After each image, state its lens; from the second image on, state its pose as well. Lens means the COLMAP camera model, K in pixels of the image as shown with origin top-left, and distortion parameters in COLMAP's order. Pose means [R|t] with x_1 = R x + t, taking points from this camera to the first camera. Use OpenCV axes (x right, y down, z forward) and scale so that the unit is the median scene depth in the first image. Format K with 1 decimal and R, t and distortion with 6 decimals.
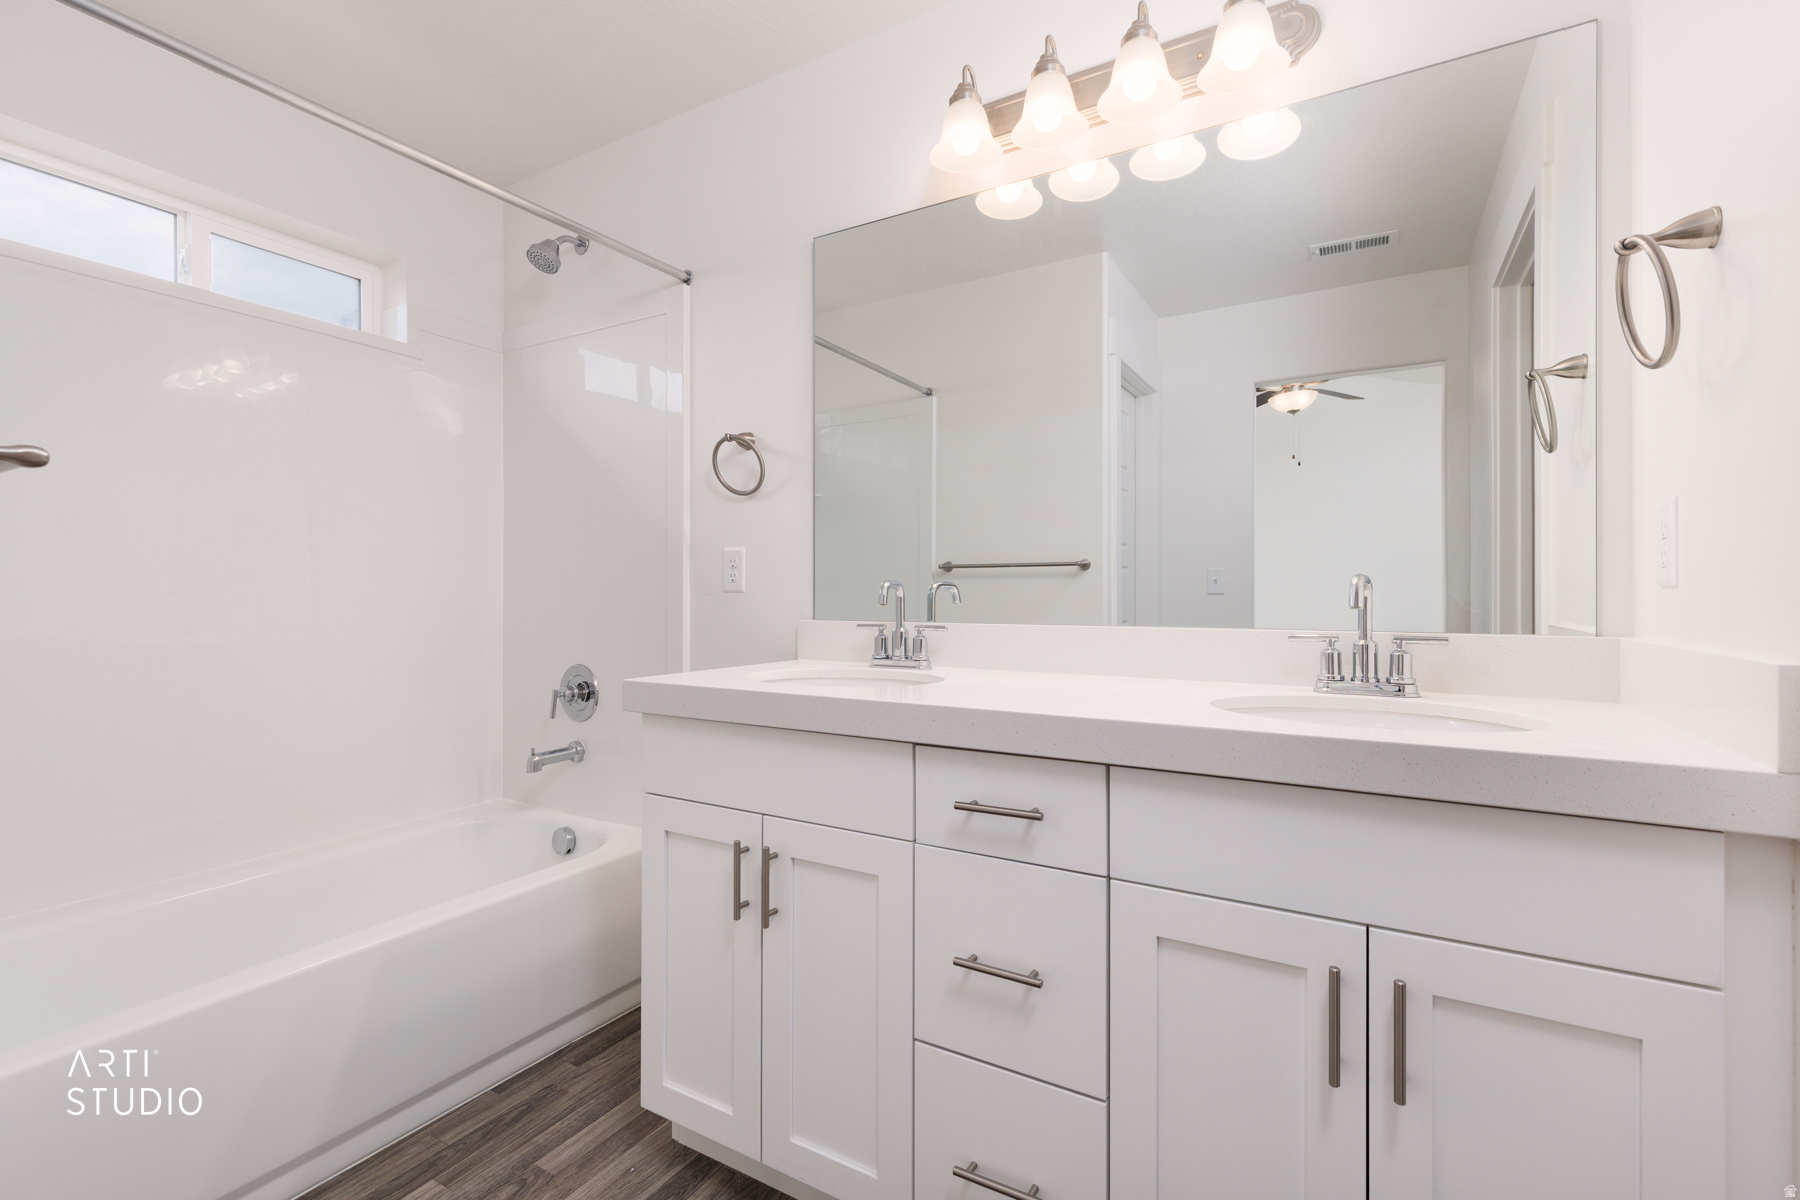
lens RADIAL K [[805.8, 0, 889.1], [0, 805.8, 602.7], [0, 0, 1]] dist [0.004782, 0.001659]
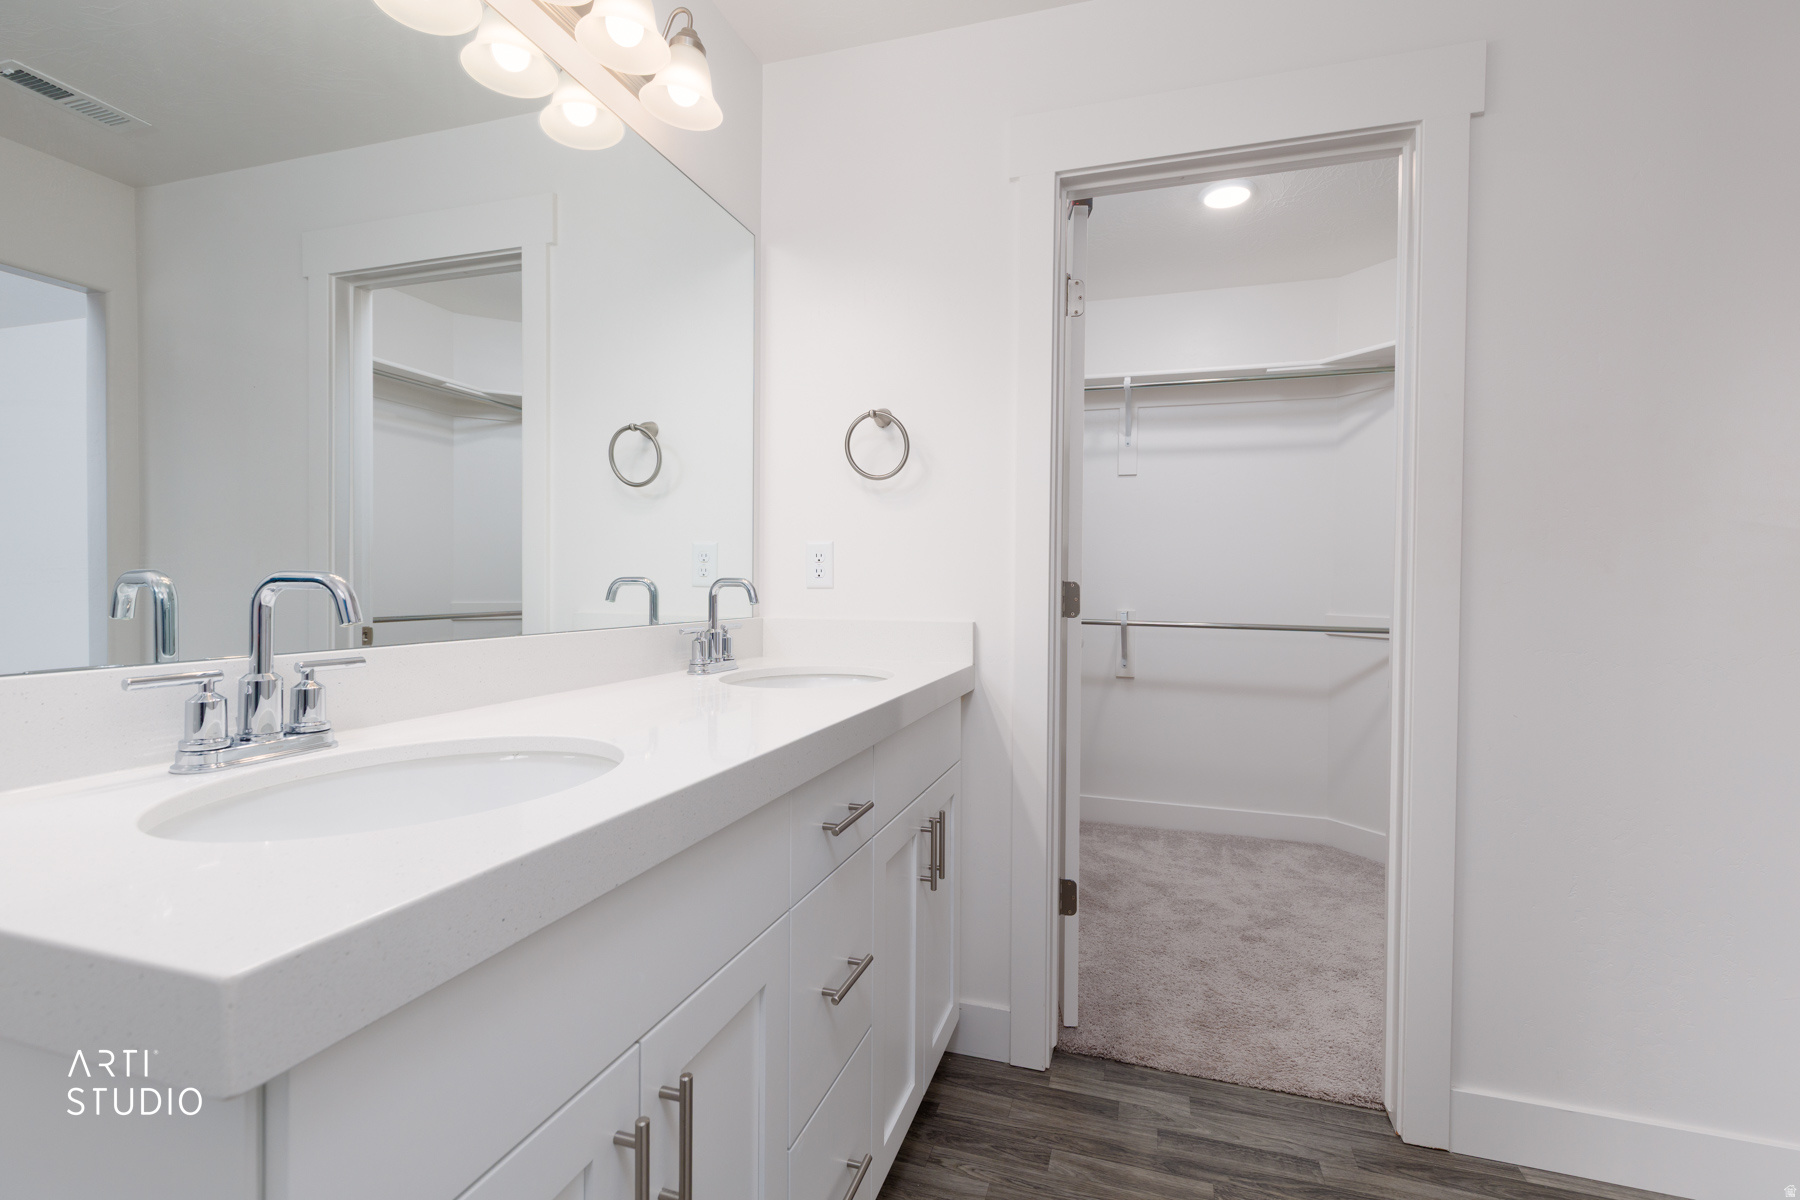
lens RADIAL K [[805.8, 0, 894.3], [0, 805.8, 603.3], [0, 0, 1]] dist [0.004782, 0.001659]
pose [[-0.222704, -0.006366, 0.974865, -0.624347], [-0.004700, 0.999974, 0.005456, -0.013684], [-0.974875, -0.003367, -0.222728, 0.908963]]
